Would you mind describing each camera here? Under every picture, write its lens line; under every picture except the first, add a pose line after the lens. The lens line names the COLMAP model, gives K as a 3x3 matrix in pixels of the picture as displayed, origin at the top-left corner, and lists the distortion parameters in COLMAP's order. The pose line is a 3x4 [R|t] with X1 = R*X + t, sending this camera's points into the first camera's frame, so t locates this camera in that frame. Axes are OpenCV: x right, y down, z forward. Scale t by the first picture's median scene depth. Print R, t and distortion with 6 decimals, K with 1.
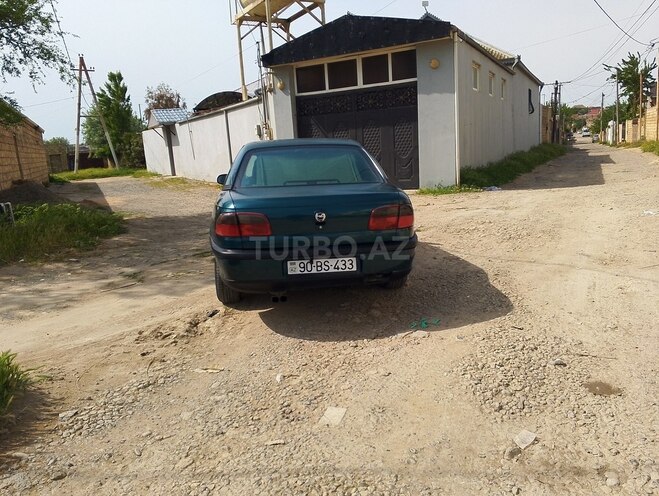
lens RADIAL K [[525.2, 0, 330.3], [0, 525.2, 245.4], [0, 0, 1]] dist [0.095420, -0.158475]
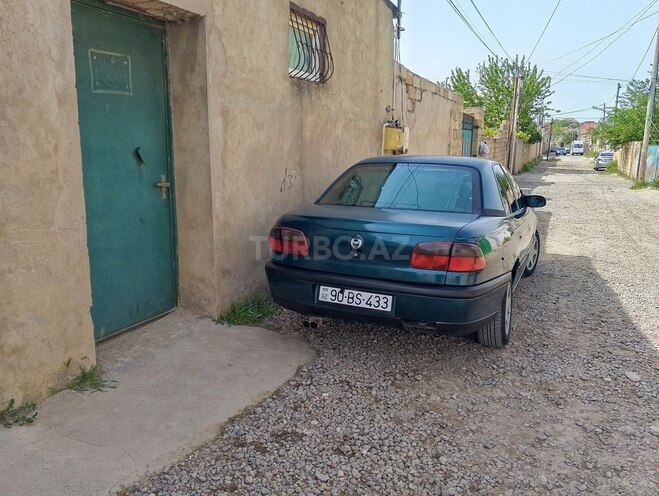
lens RADIAL K [[525.2, 0, 330.3], [0, 525.2, 245.4], [0, 0, 1]] dist [0.095420, -0.158475]
pose [[0.846852, 0.140822, -0.512846, 0.393090], [-0.162150, 0.986761, 0.003198, -0.045086], [0.506507, 0.080450, 0.858475, 0.213648]]
